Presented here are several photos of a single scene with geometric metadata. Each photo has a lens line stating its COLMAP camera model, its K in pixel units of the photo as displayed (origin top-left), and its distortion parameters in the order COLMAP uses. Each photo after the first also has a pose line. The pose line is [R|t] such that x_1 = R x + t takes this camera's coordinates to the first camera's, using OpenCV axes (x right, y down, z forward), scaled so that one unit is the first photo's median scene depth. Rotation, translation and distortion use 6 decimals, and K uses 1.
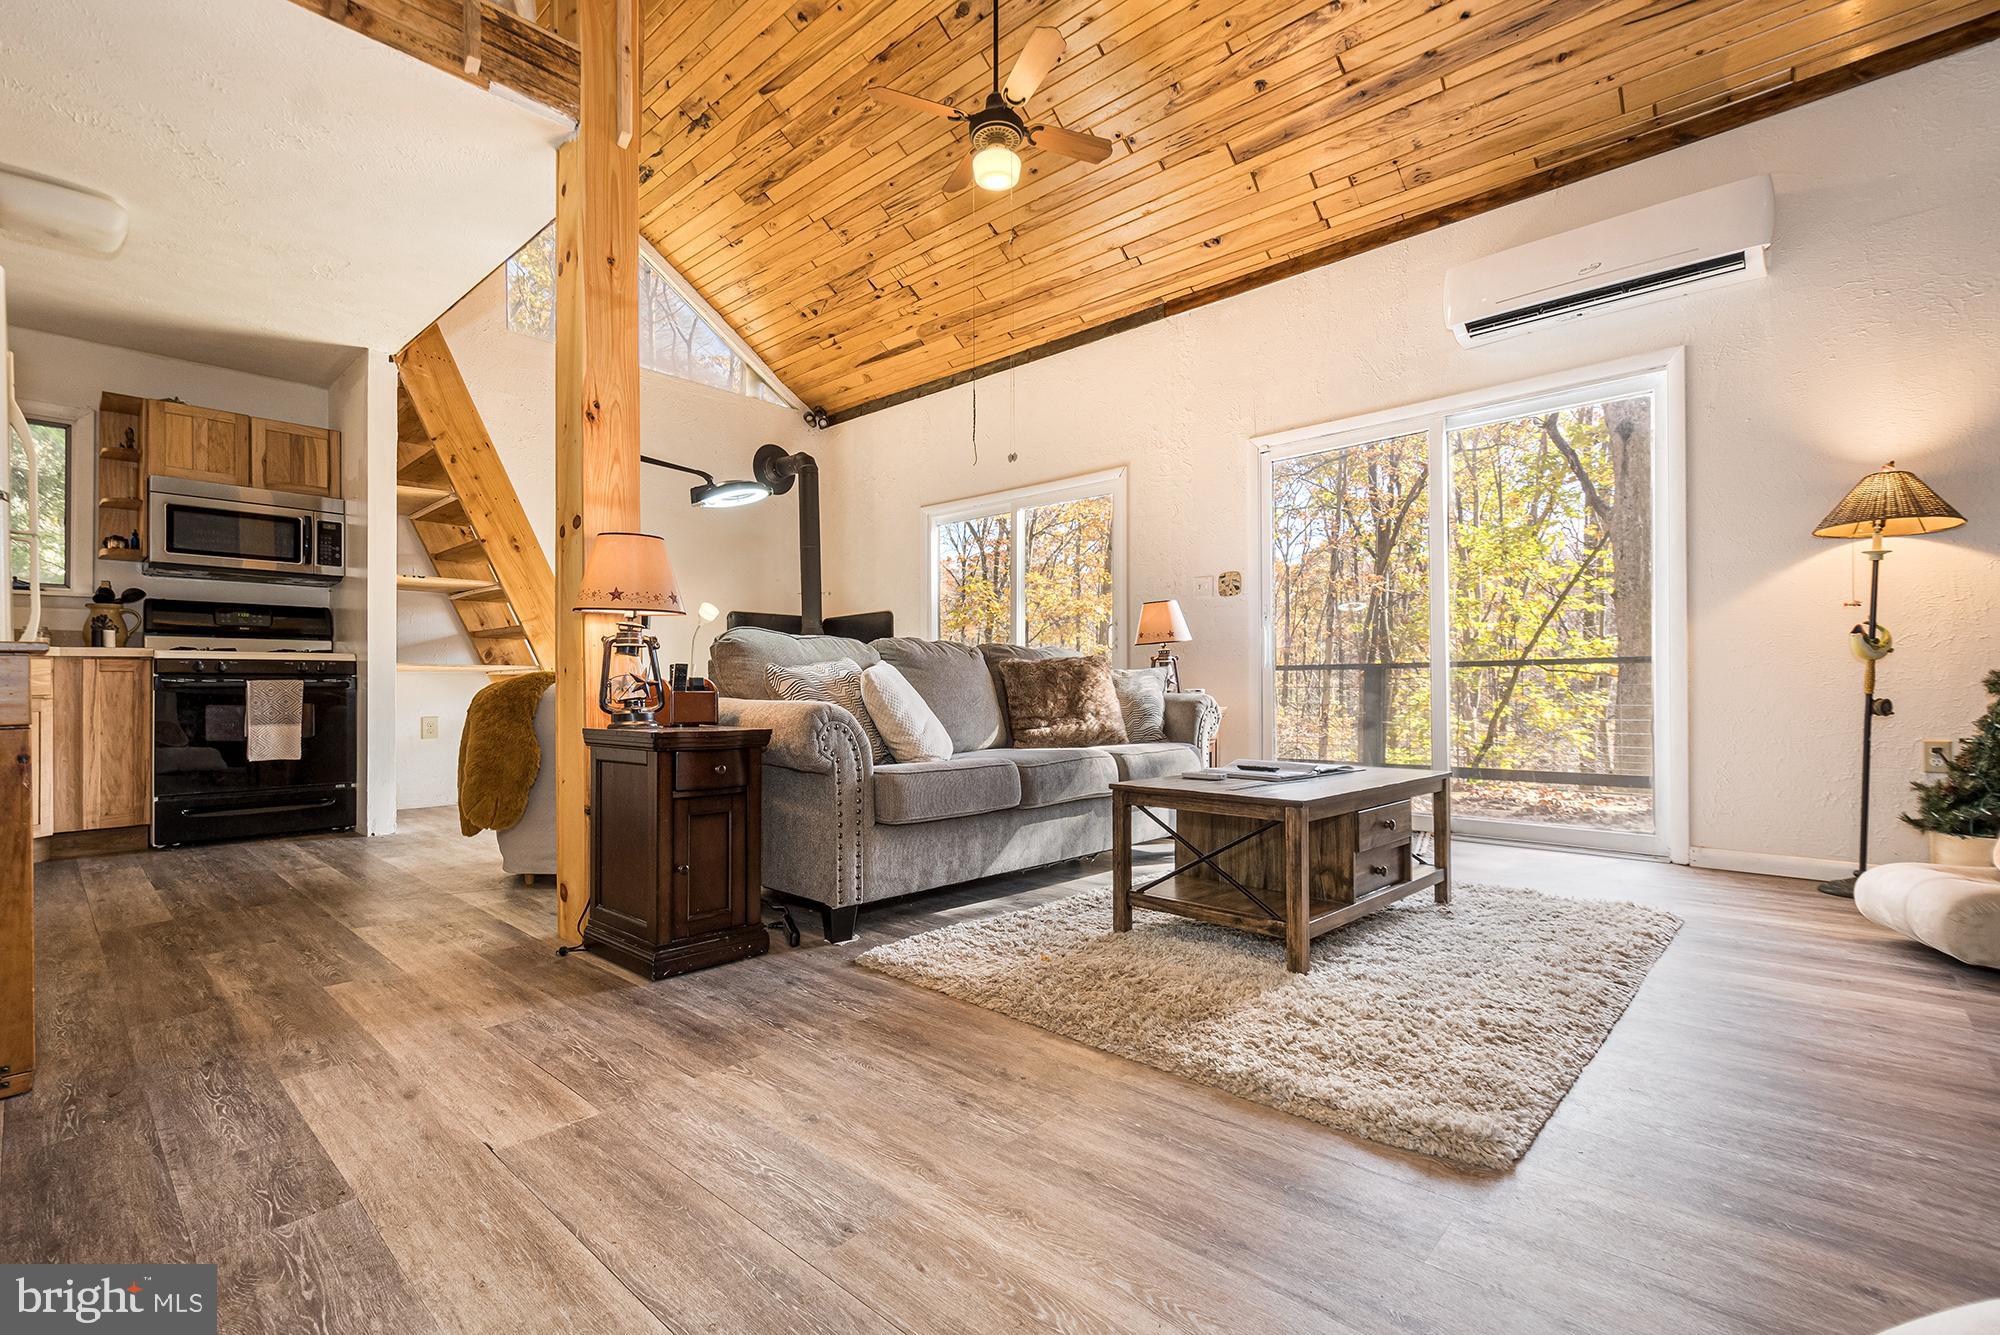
lens RADIAL K [[889.5, 0, 998.4], [0, 889.5, 681.6], [0, 0, 1]] dist [0.000595, -0.000171]
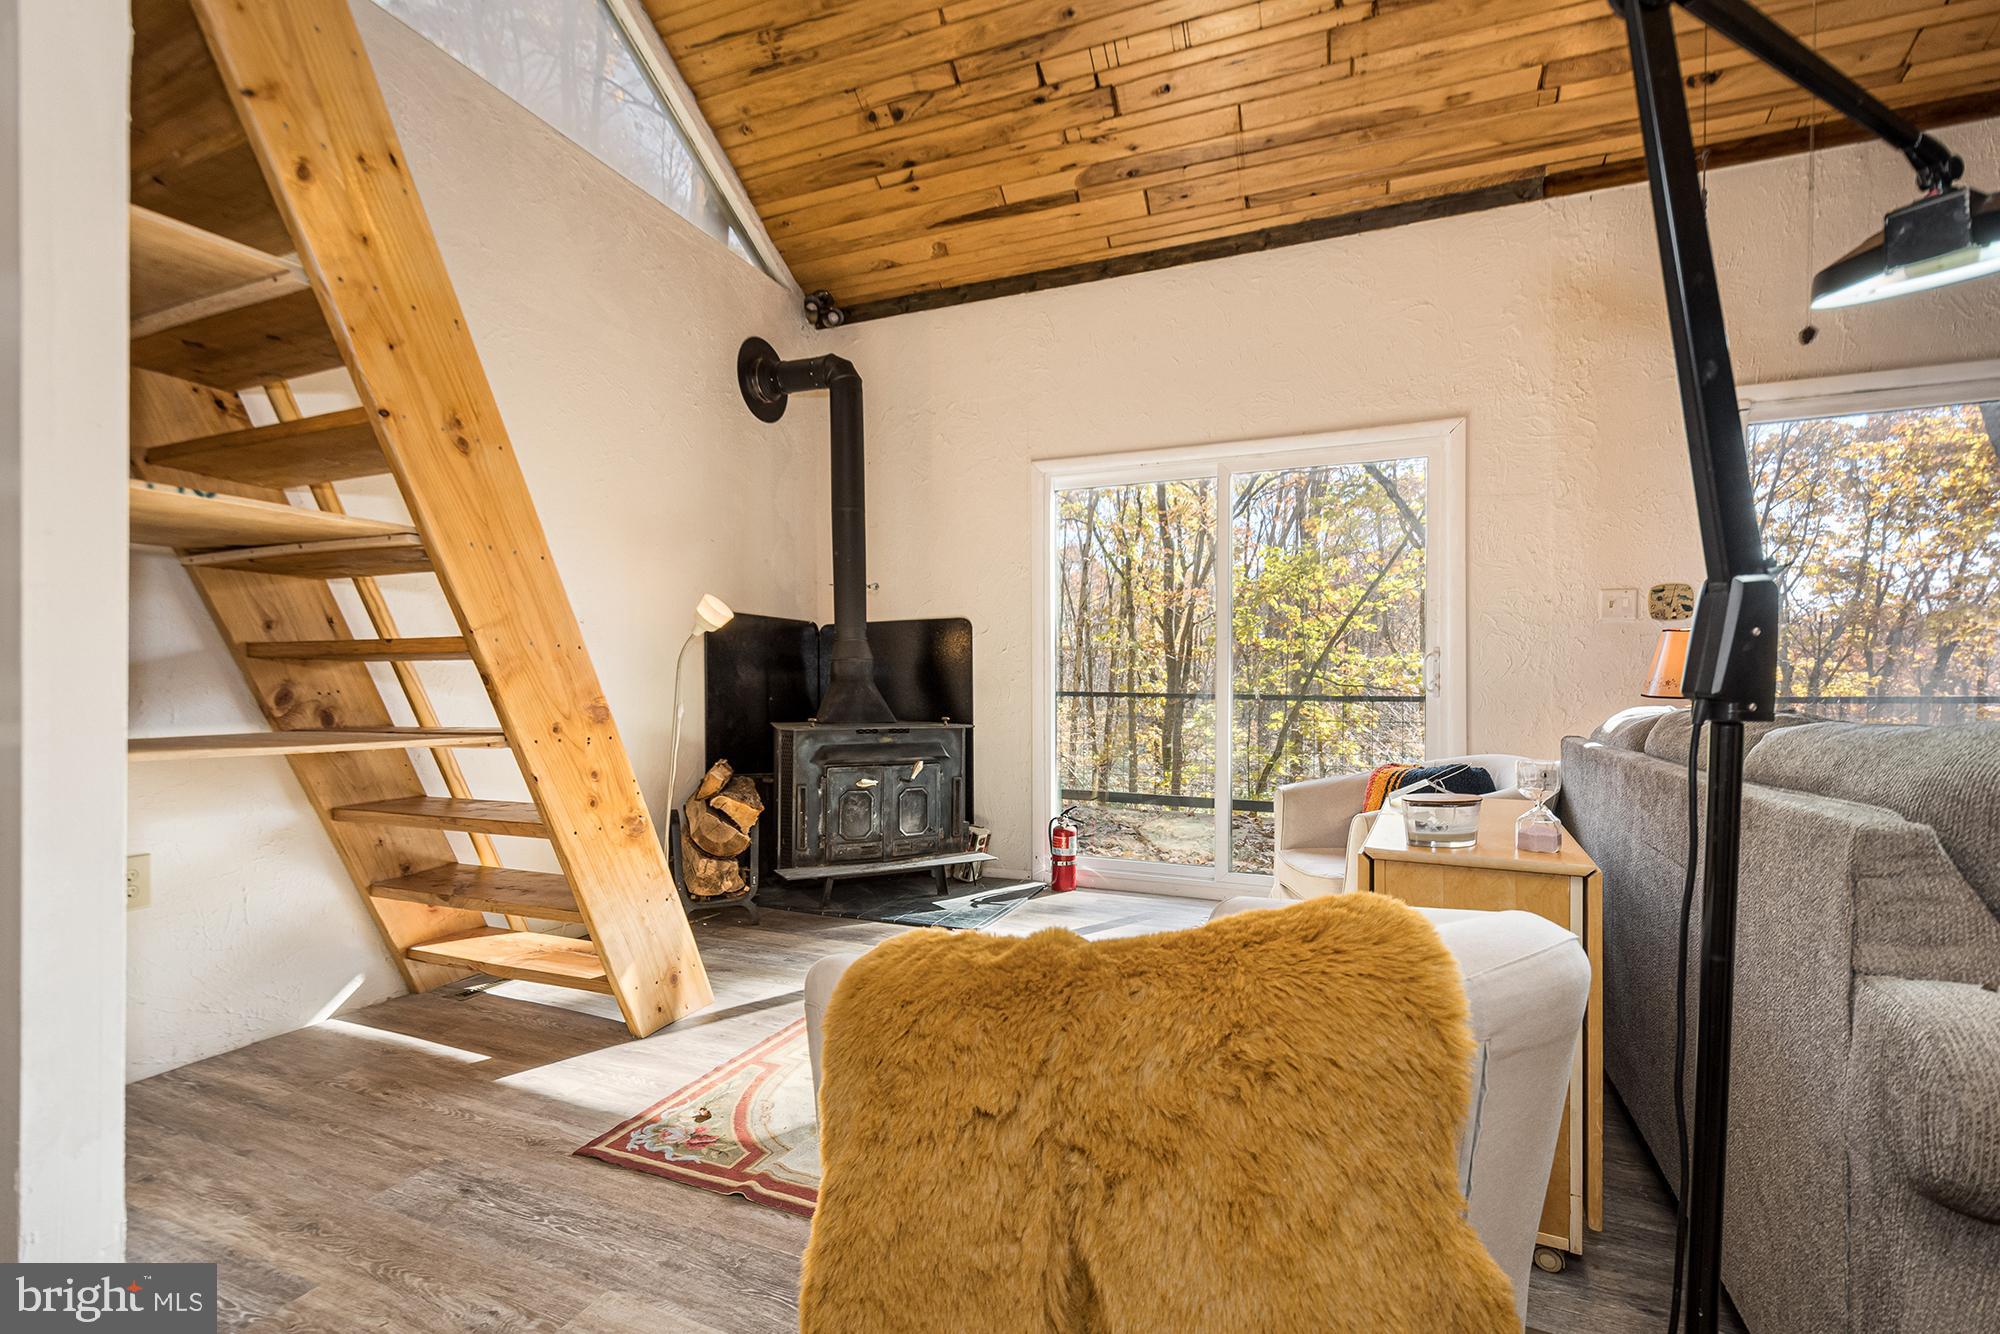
lens RADIAL K [[884.2, 0, 991.6], [0, 884.2, 693.7], [0, 0, 1]] dist [0.000156, -0.000409]
pose [[0.938644, 0.001751, 0.344882, -0.377060], [-0.004811, 0.999956, 0.008016, -0.035246], [-0.344853, -0.009183, 0.938612, 0.451162]]
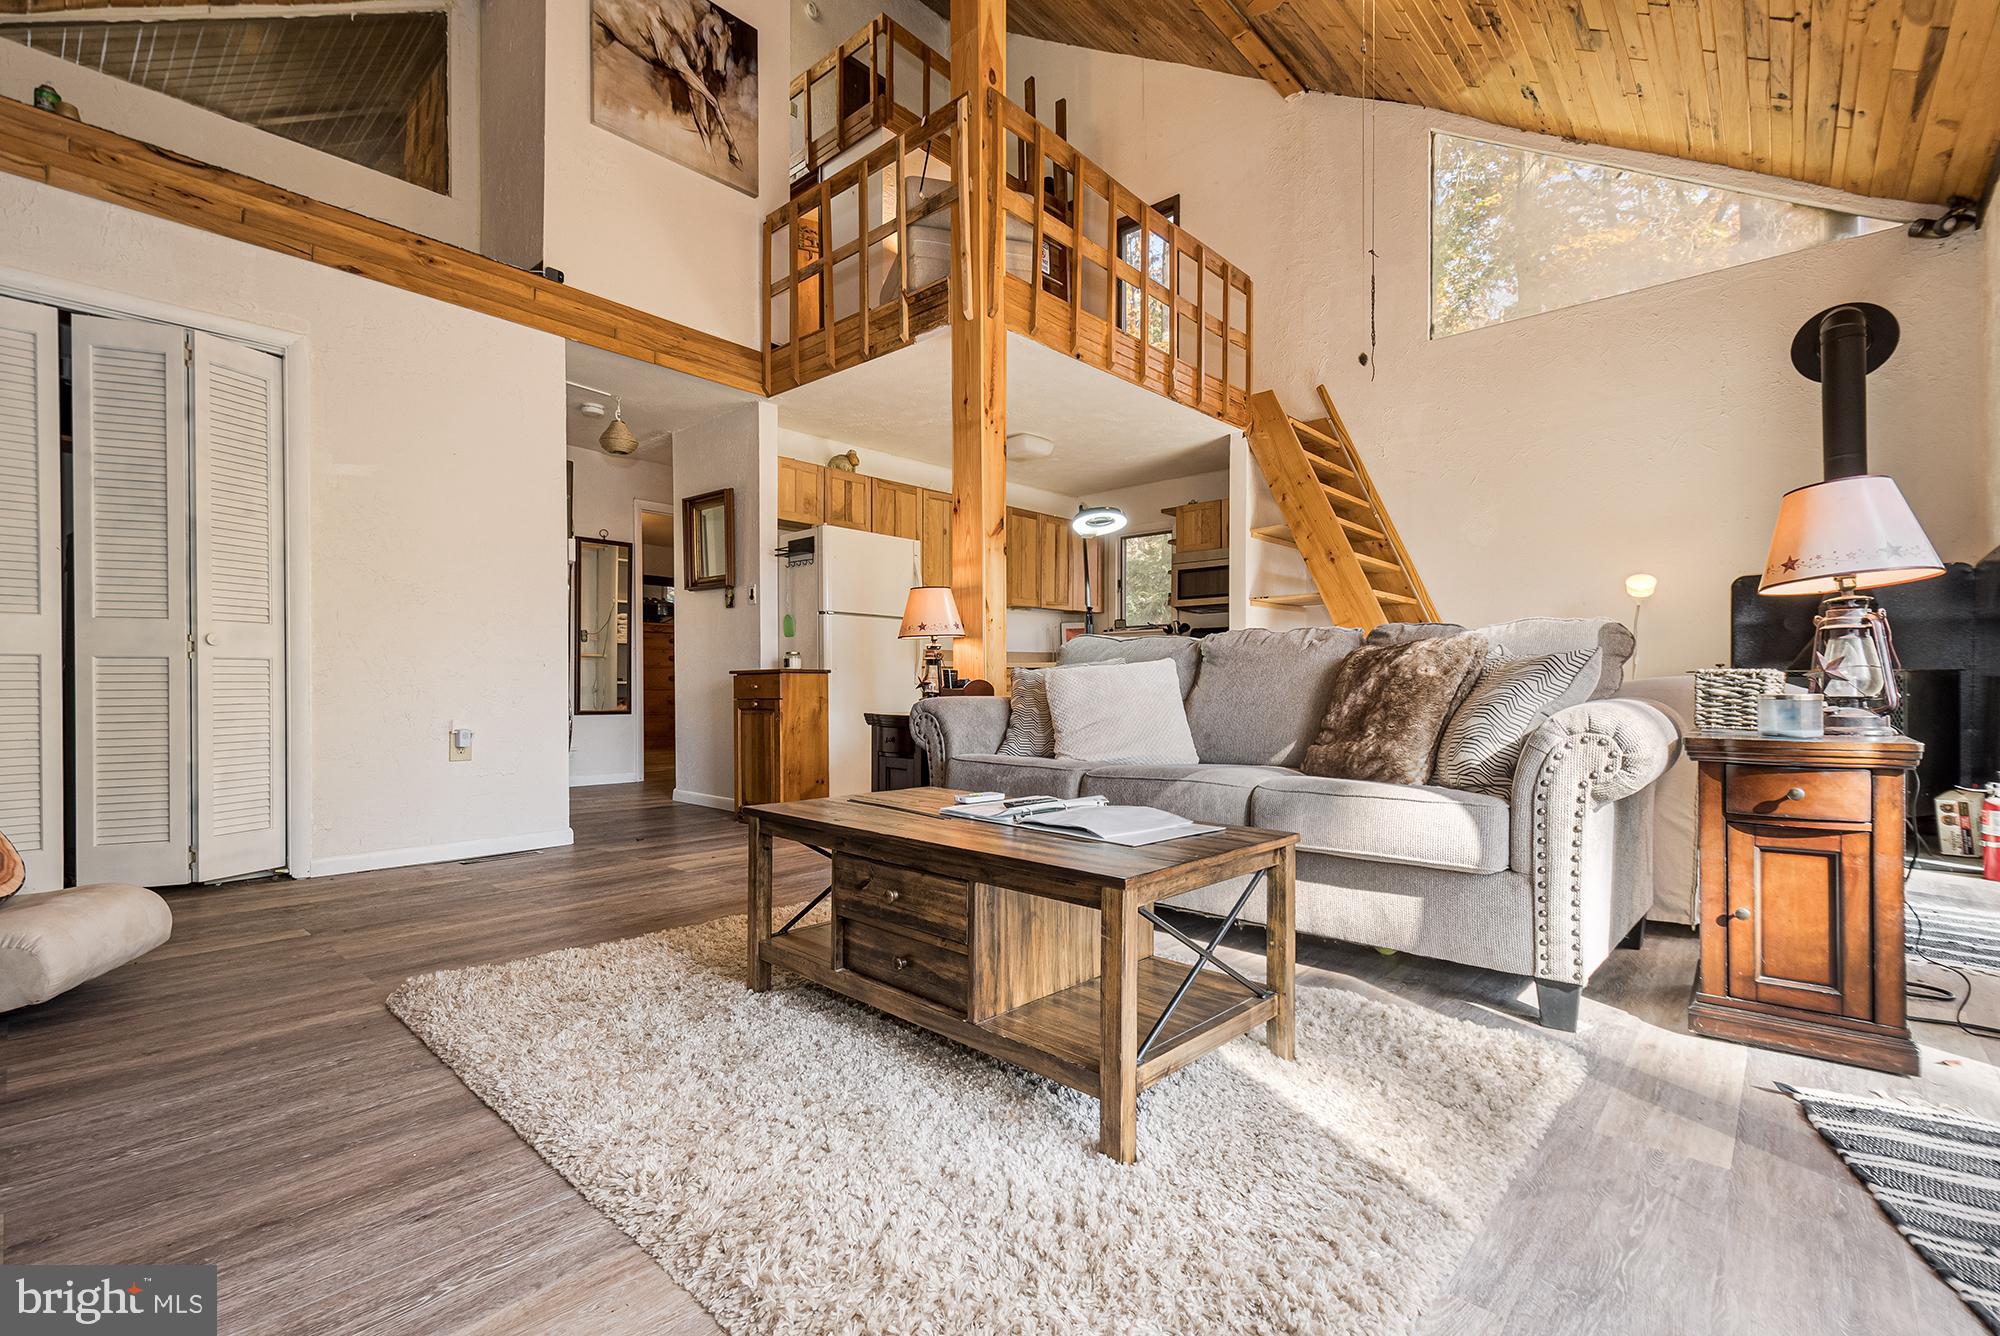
lens RADIAL K [[889.5, 0, 998.4], [0, 889.5, 682.1], [0, 0, 1]] dist [0.000595, -0.000171]
pose [[0.010852, 0.002602, -0.999938, 0.484269], [0.006371, 0.999976, 0.002672, -0.000844], [0.999921, -0.006399, 0.010835, 0.467520]]
